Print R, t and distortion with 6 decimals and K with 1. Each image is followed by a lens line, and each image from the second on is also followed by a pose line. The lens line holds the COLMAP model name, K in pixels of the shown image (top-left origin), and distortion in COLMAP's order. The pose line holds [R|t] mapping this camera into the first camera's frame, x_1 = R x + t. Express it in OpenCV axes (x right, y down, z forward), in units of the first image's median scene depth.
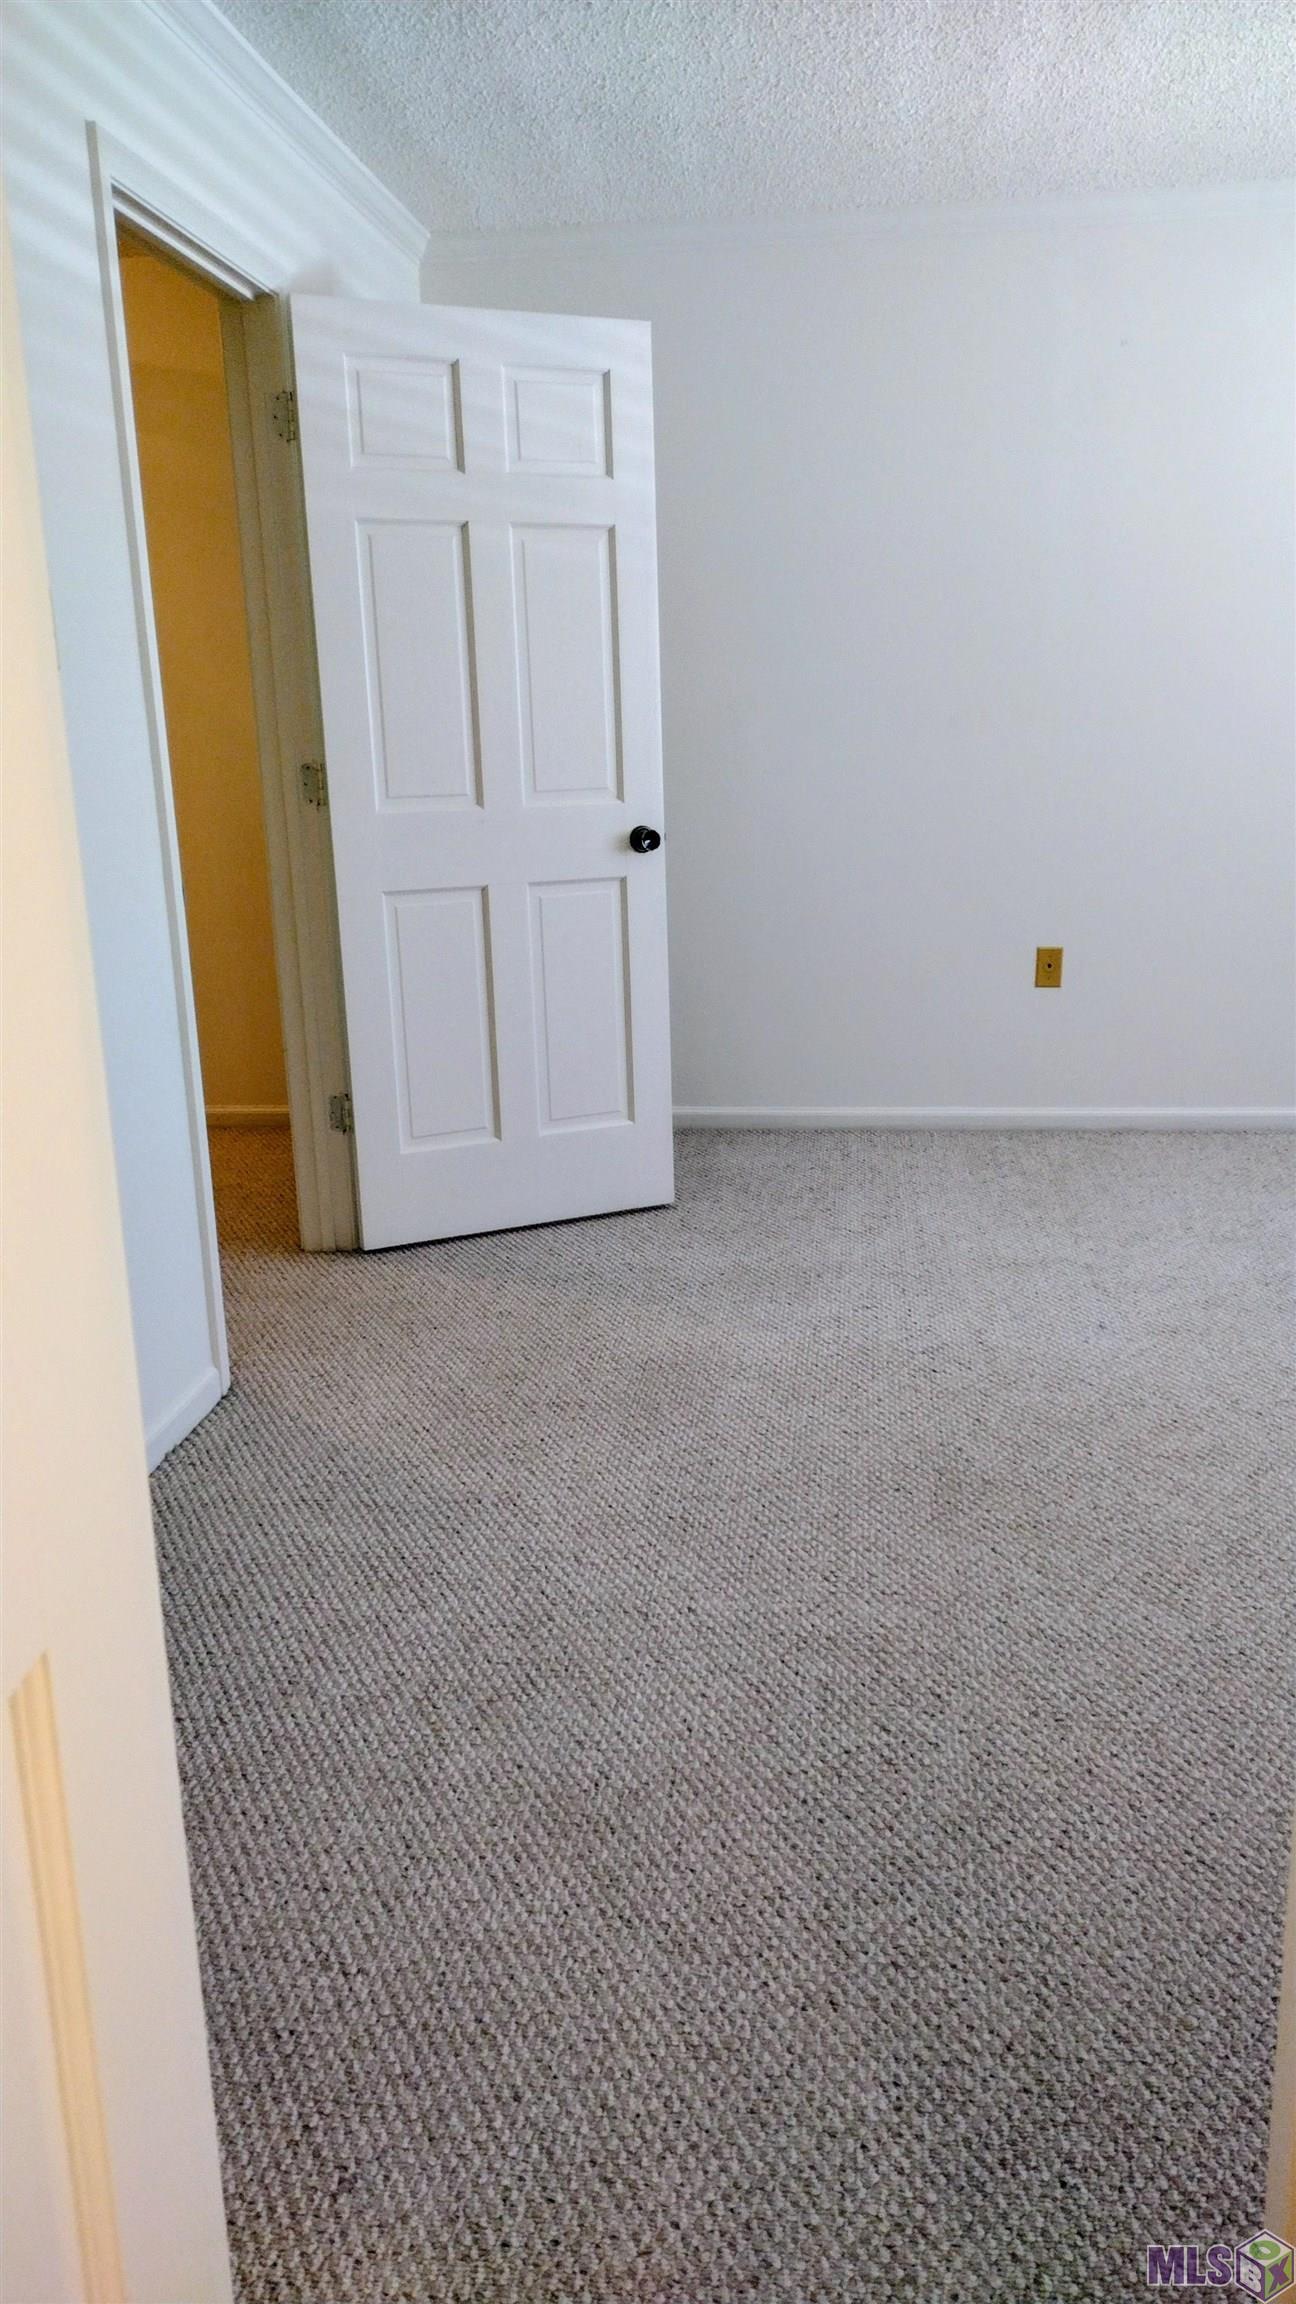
lens RADIAL K [[1714.1, 0, 649.5], [0, 1714.1, 1154.9], [0, 0, 1]] dist [0.043454, -0.073245]
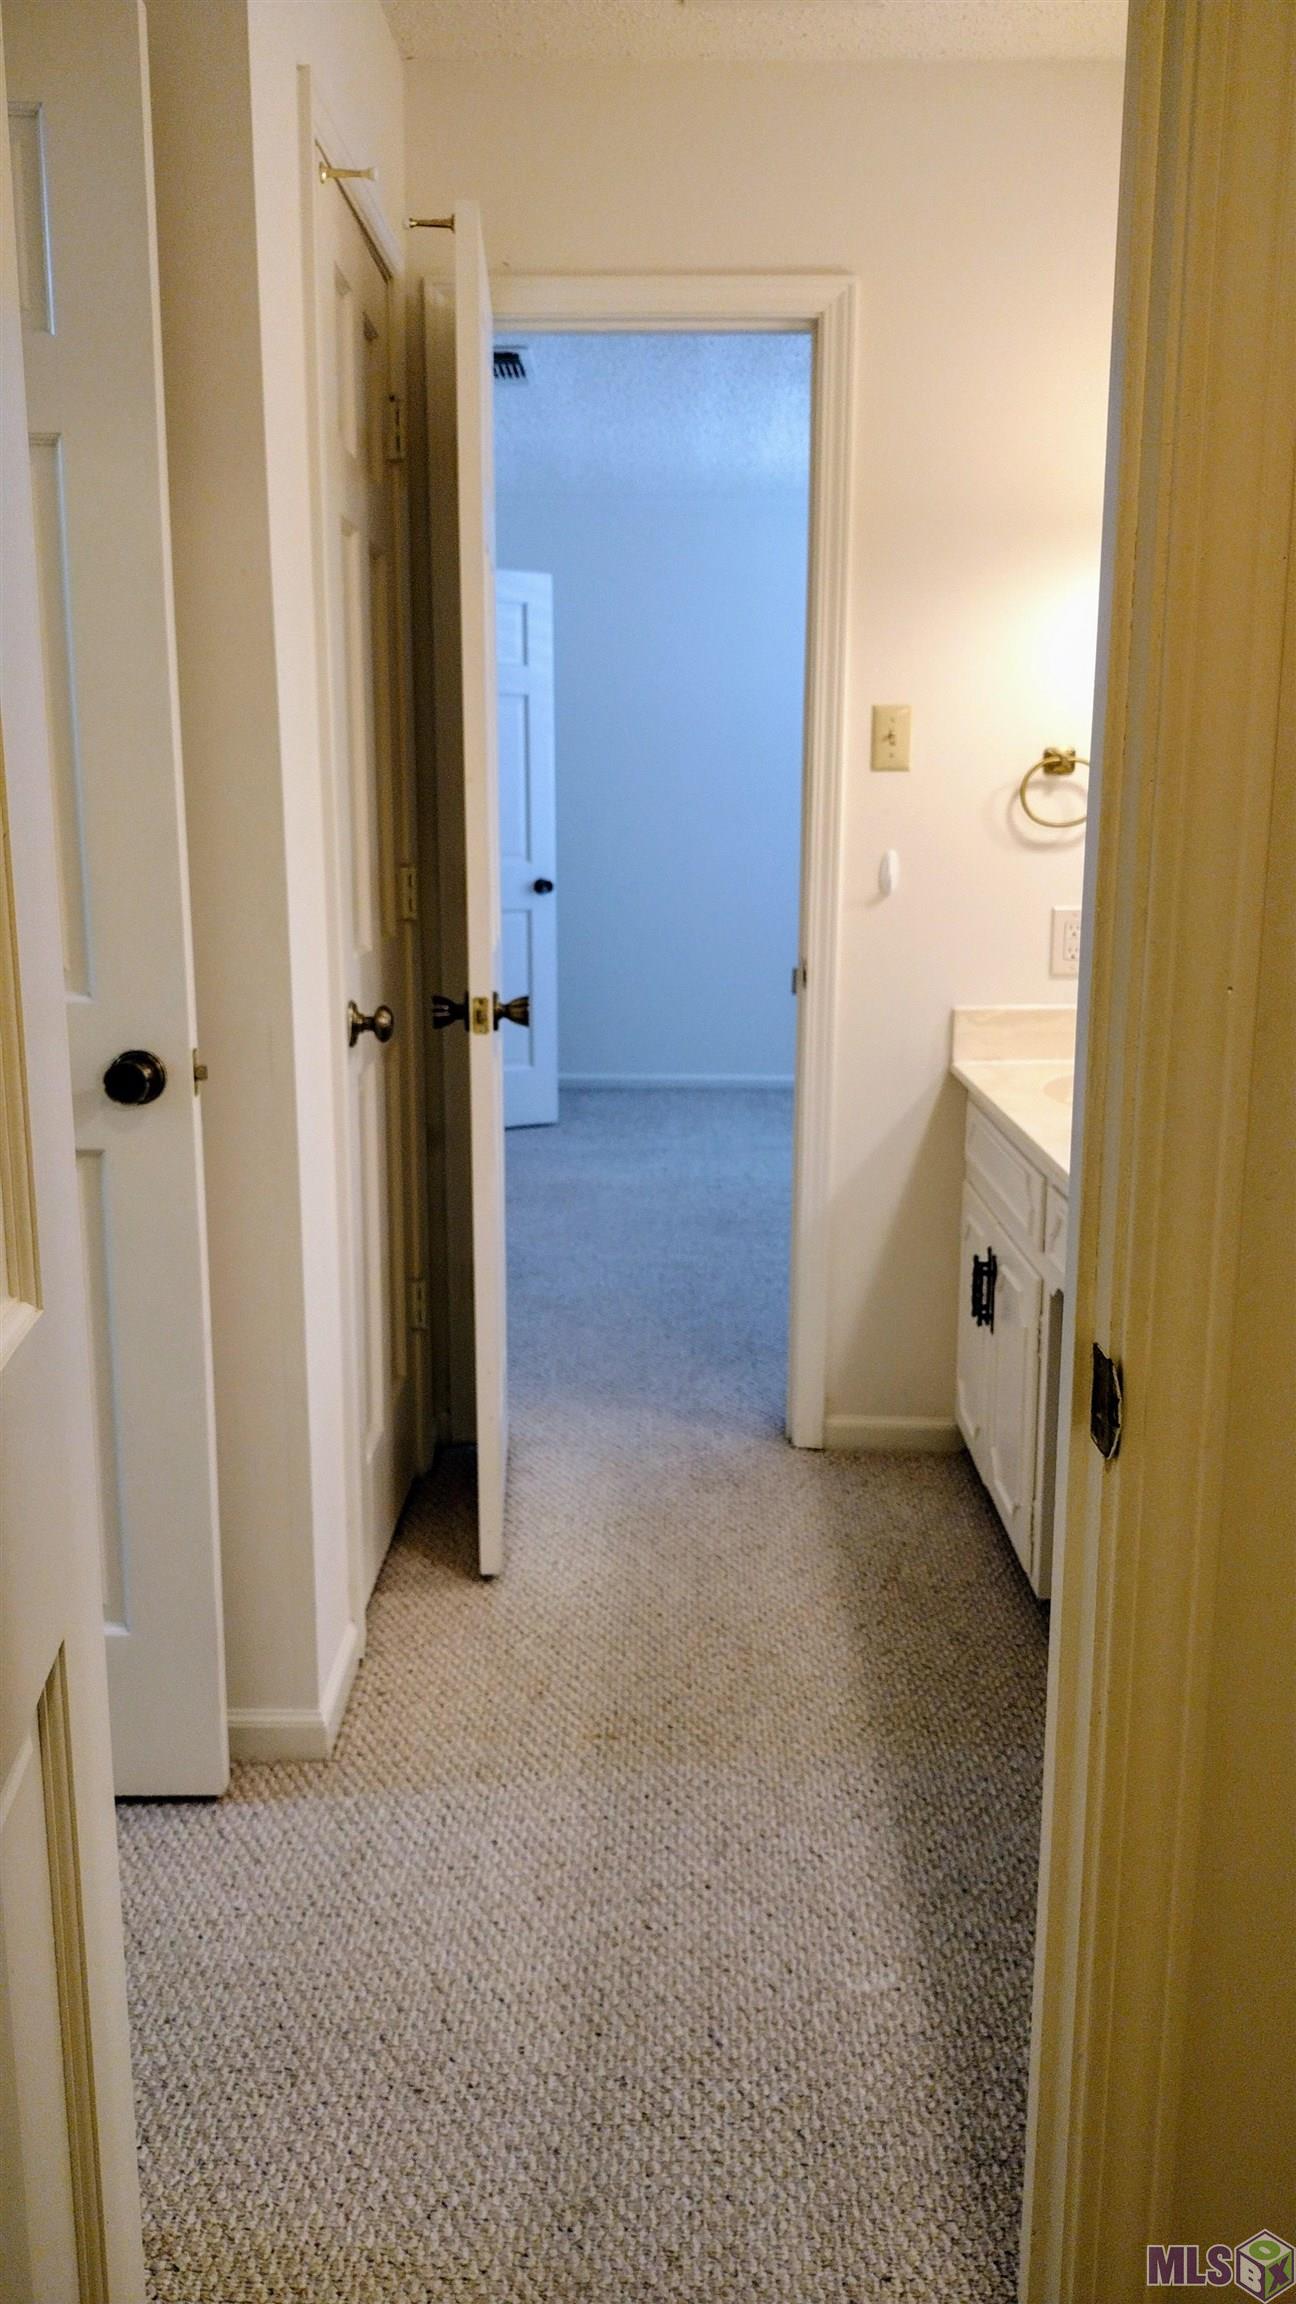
lens RADIAL K [[1714.1, 0, 649.7], [0, 1714.1, 1150.8], [0, 0, 1]] dist [0.043454, -0.073245]
pose [[0.994144, 0.005933, 0.107905, -0.075880], [-0.001101, 0.998996, -0.044778, 0.134366], [-0.108062, 0.044397, 0.993152, -0.588881]]
